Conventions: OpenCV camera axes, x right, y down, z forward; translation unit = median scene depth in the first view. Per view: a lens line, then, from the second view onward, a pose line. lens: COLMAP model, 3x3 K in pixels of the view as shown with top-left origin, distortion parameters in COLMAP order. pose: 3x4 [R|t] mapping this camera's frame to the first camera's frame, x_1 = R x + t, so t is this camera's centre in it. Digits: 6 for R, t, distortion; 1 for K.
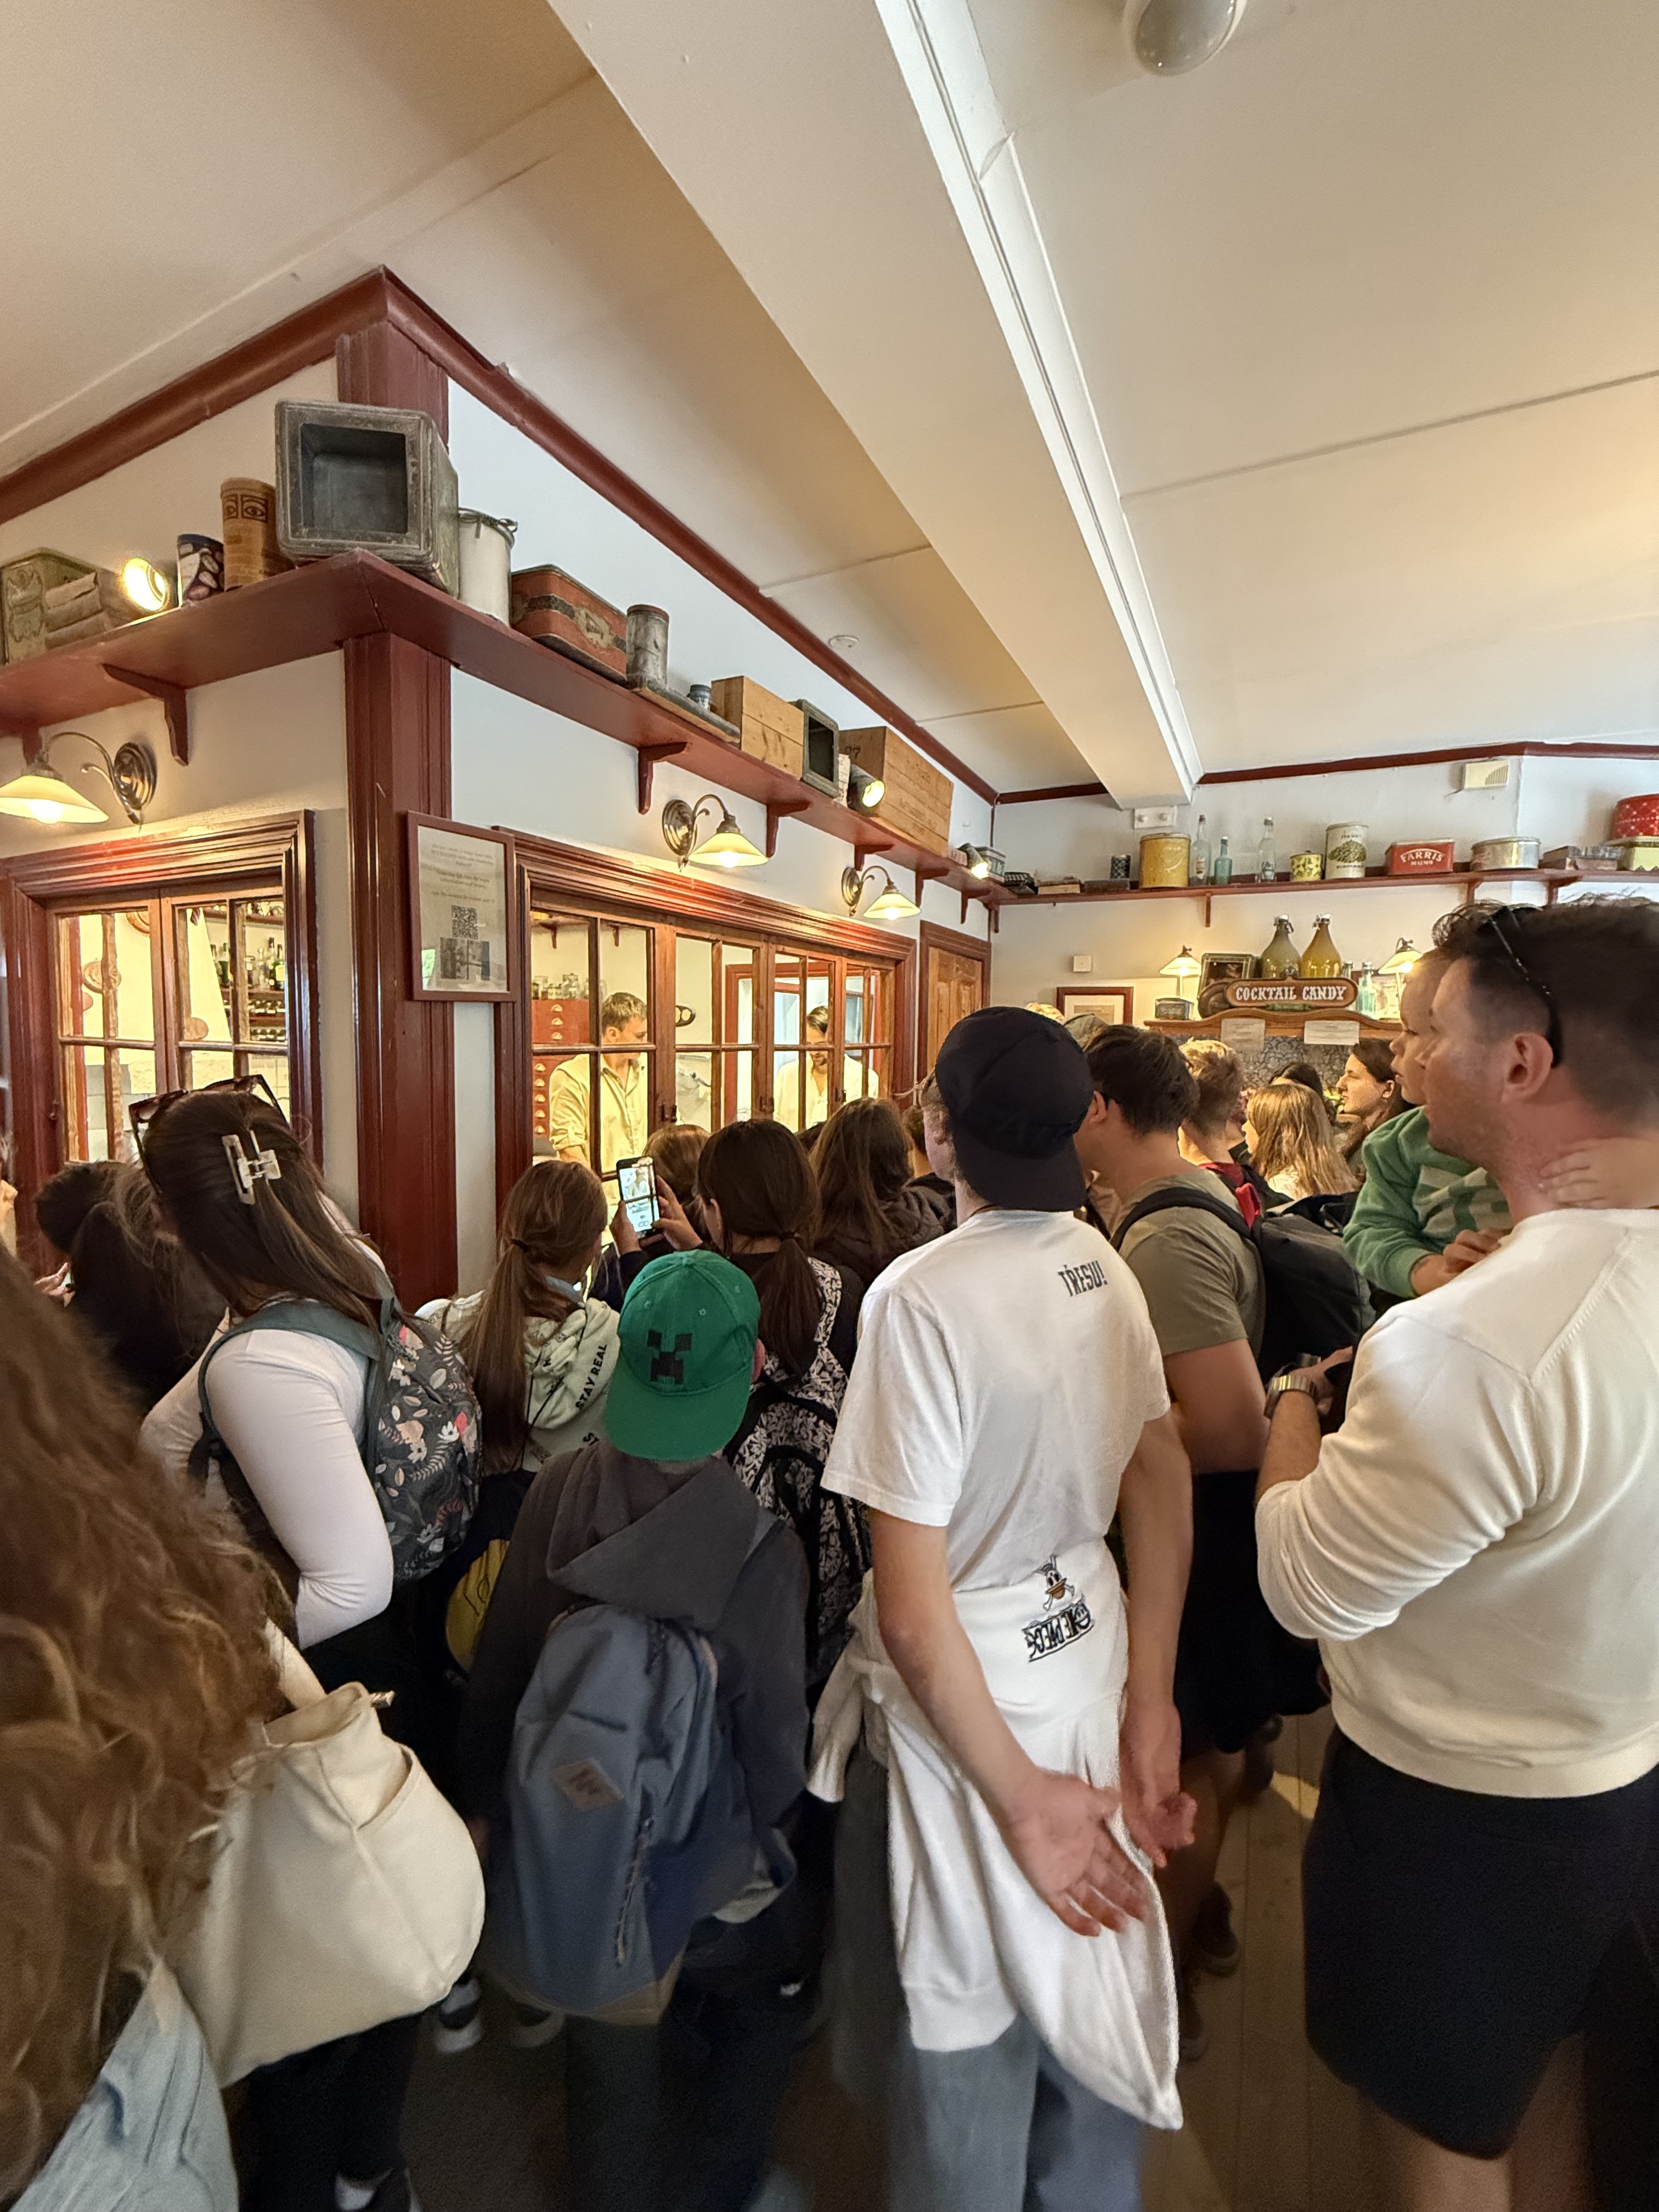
lens RADIAL K [[979.3, 0, 829.5], [0, 979.3, 1106.0], [0, 0, 1]] dist [-0.001864, -0.000139]
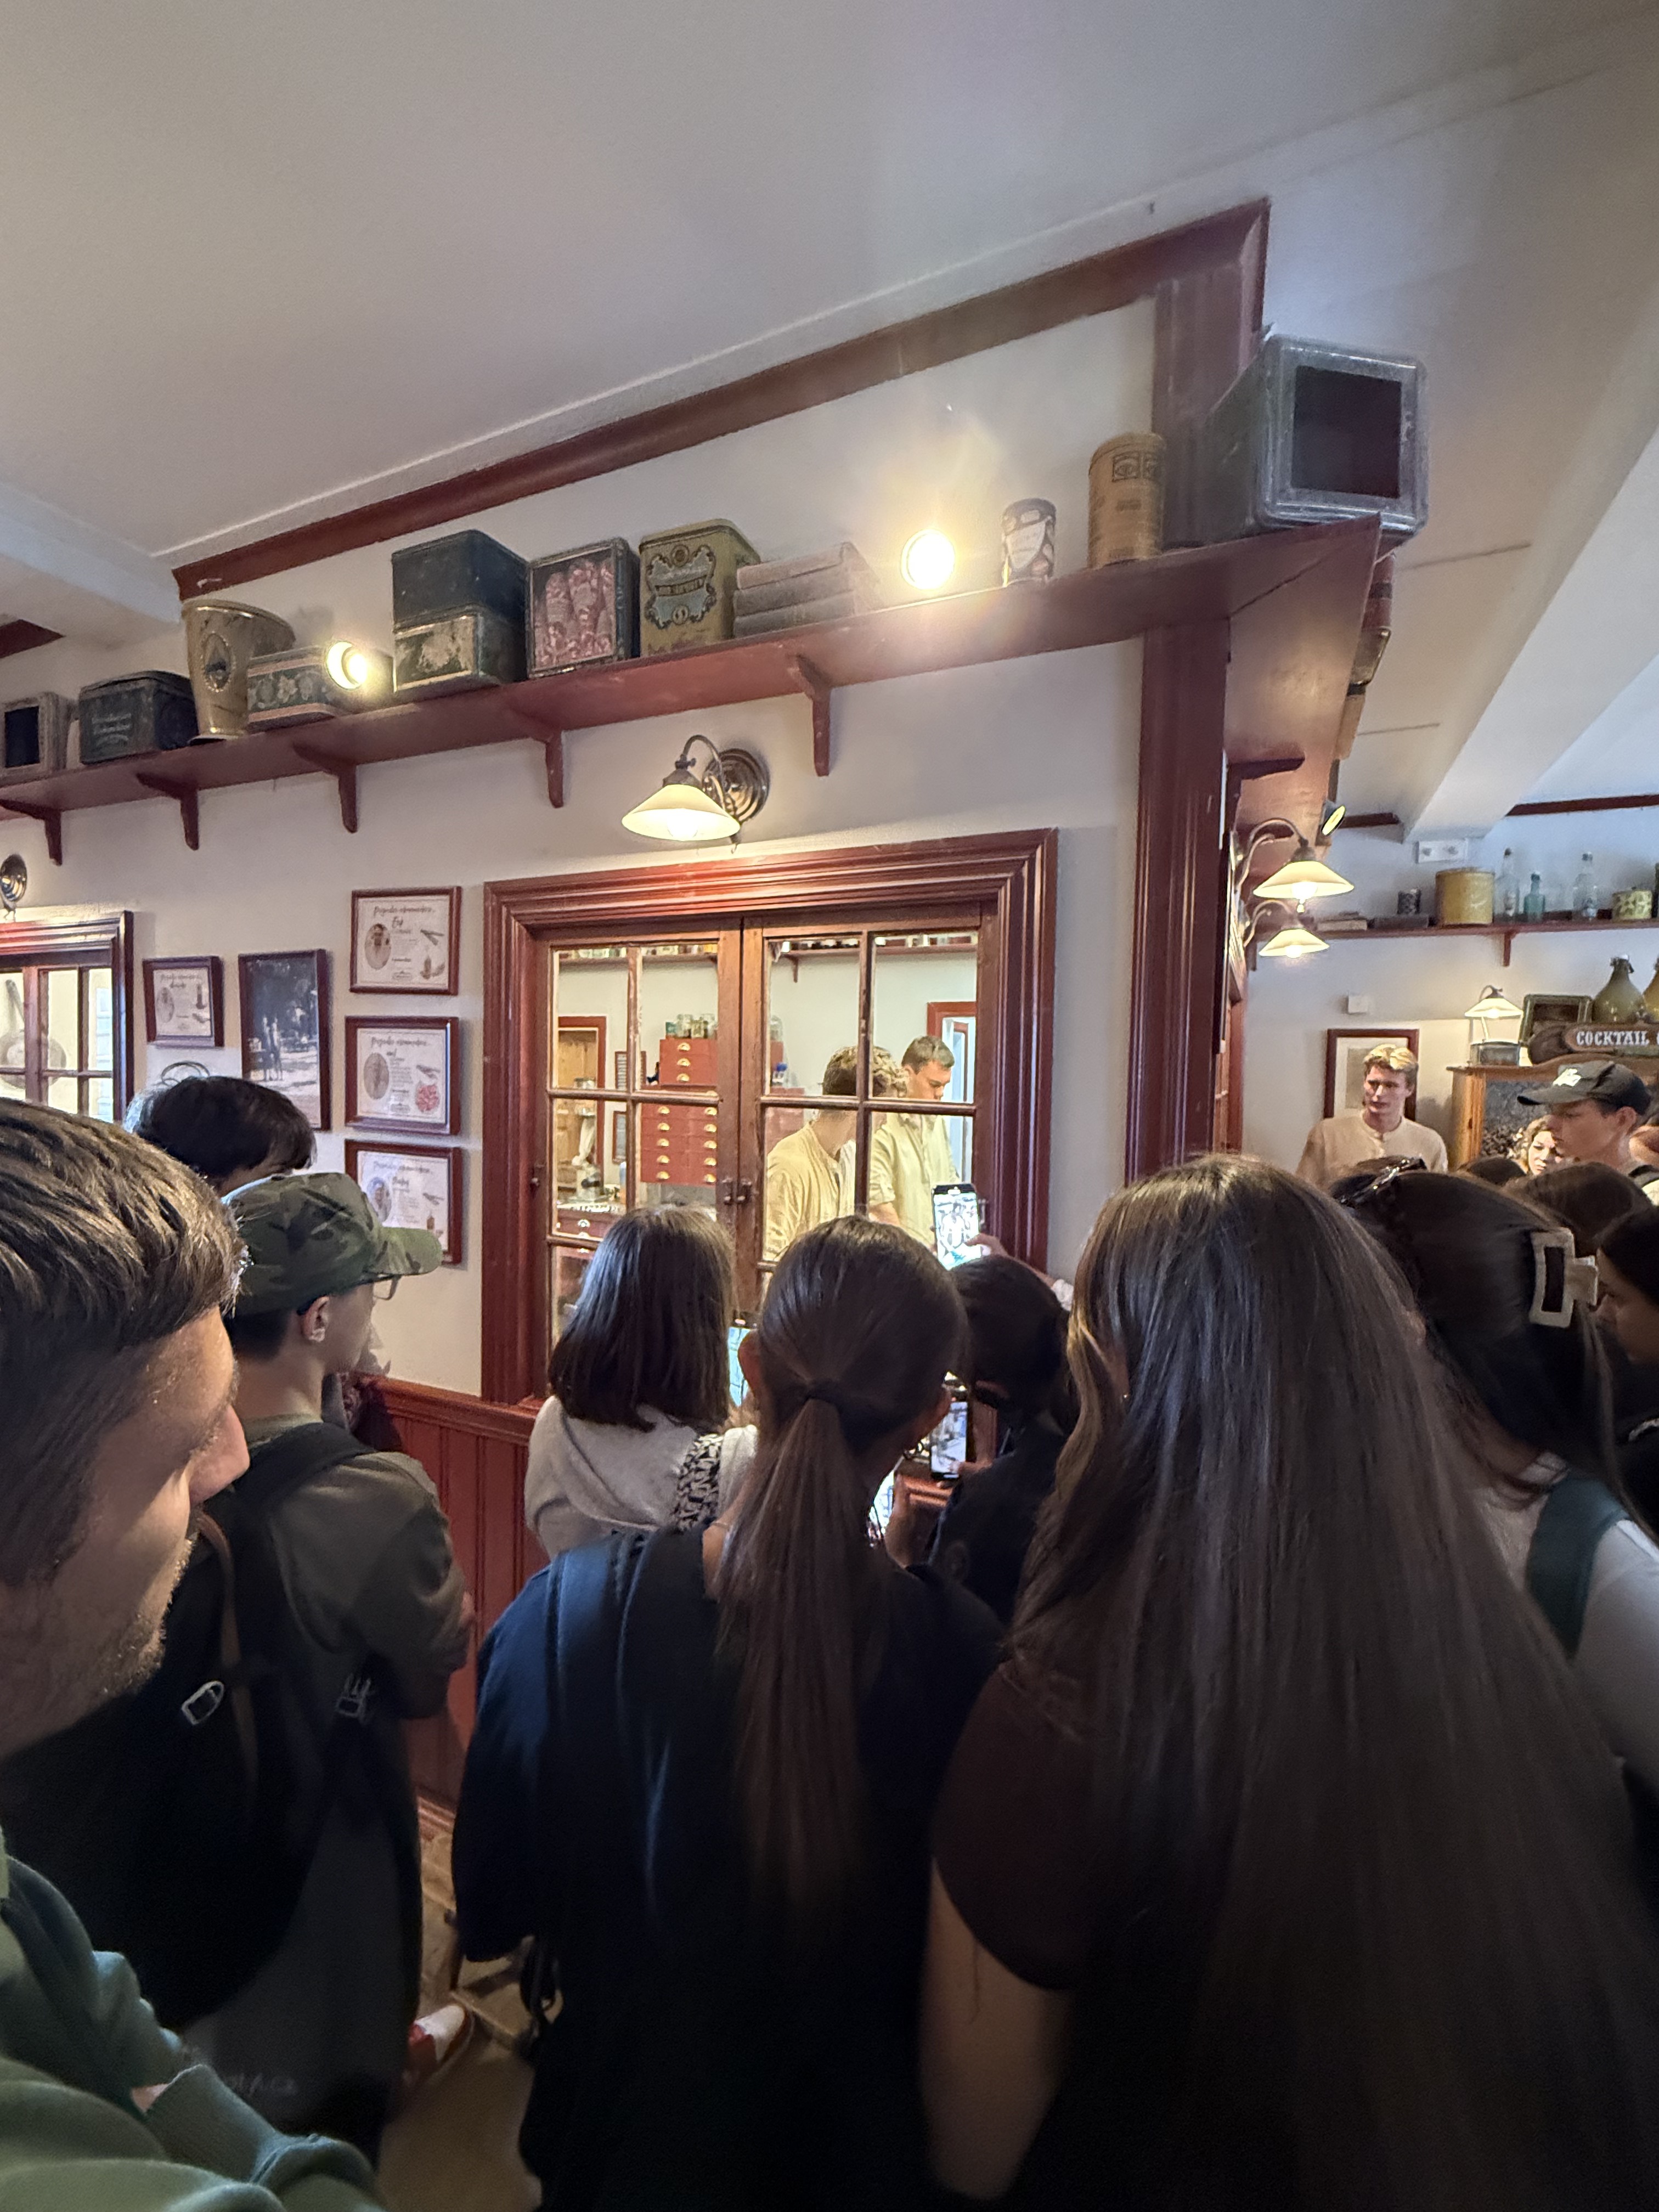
lens RADIAL K [[1009.2, 0, 829.5], [0, 1009.2, 1106.0], [0, 0, 1]] dist [0.000860, -0.000211]
pose [[0.999338, 0.002524, 0.036285, -0.325833], [-0.001193, 0.999328, -0.036645, -0.012987], [-0.036353, 0.036577, 0.998669, 0.061699]]
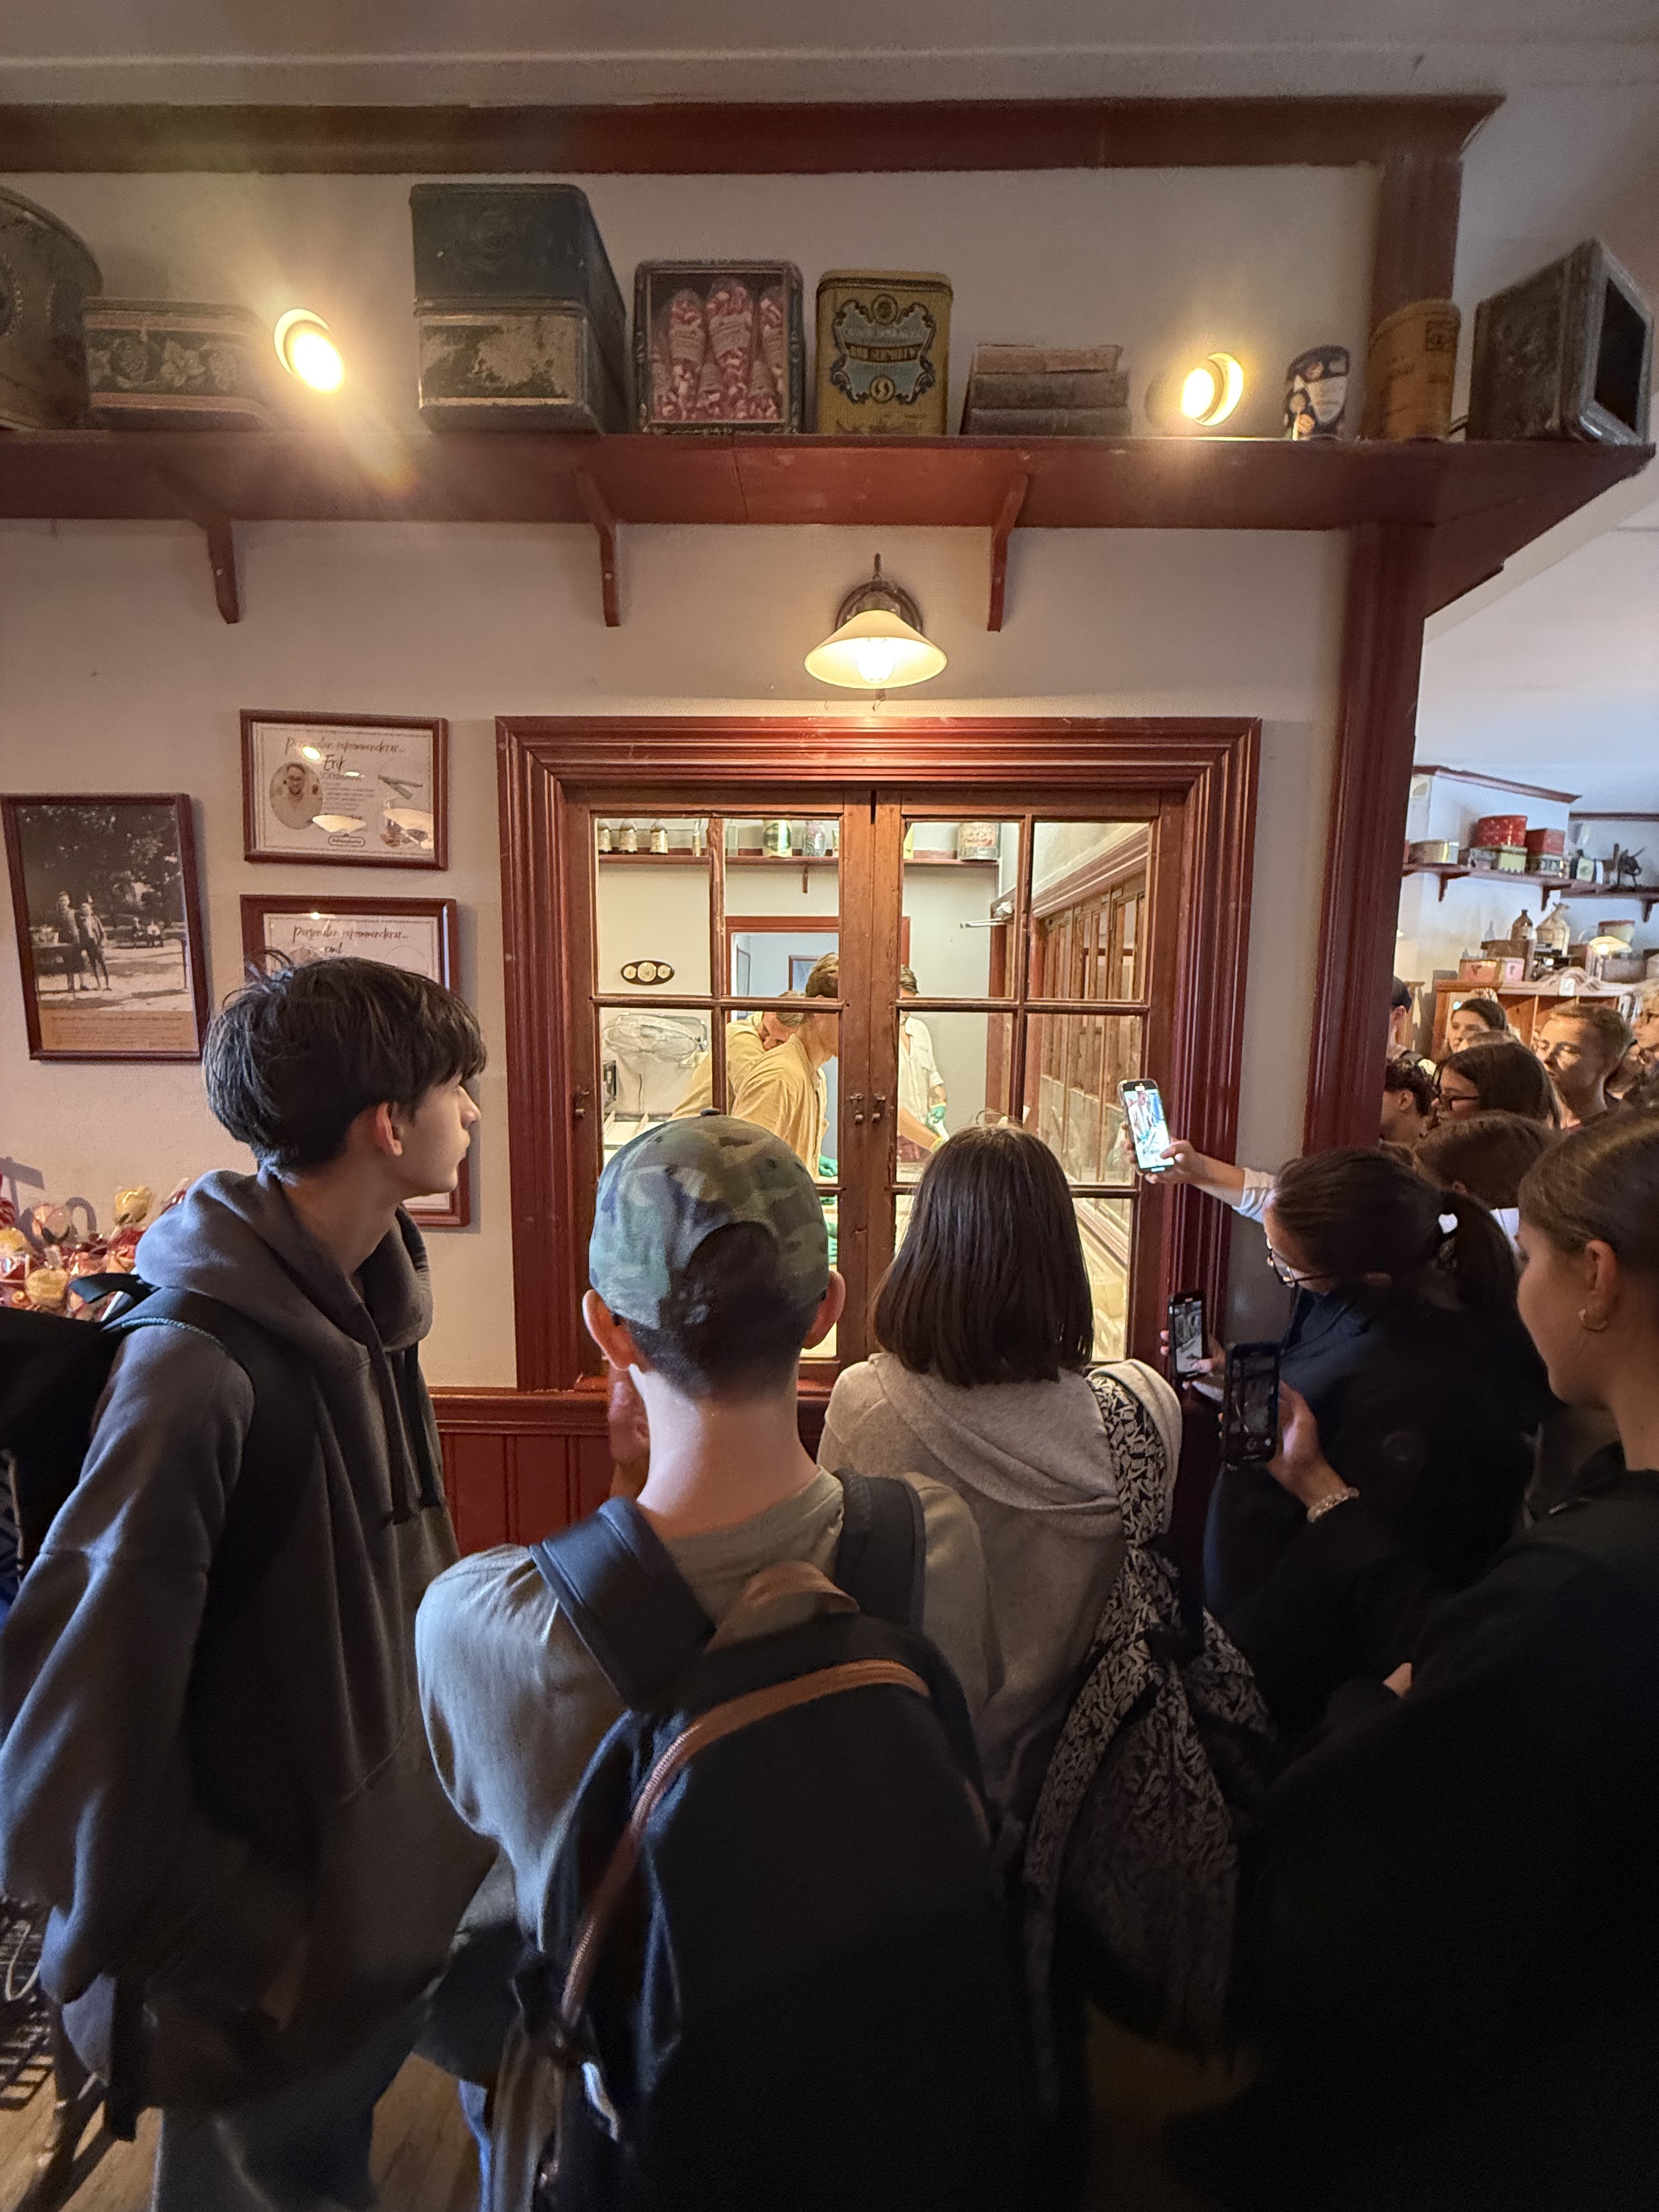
lens RADIAL K [[936.9, 0, 829.5], [0, 936.9, 1106.0], [0, 0, 1]] dist [-0.003382, 0.000068]
pose [[0.886744, -0.059913, 0.458362, -0.534214], [0.036238, 0.997523, 0.060281, -0.015011], [-0.460839, -0.036843, 0.886719, 0.193885]]
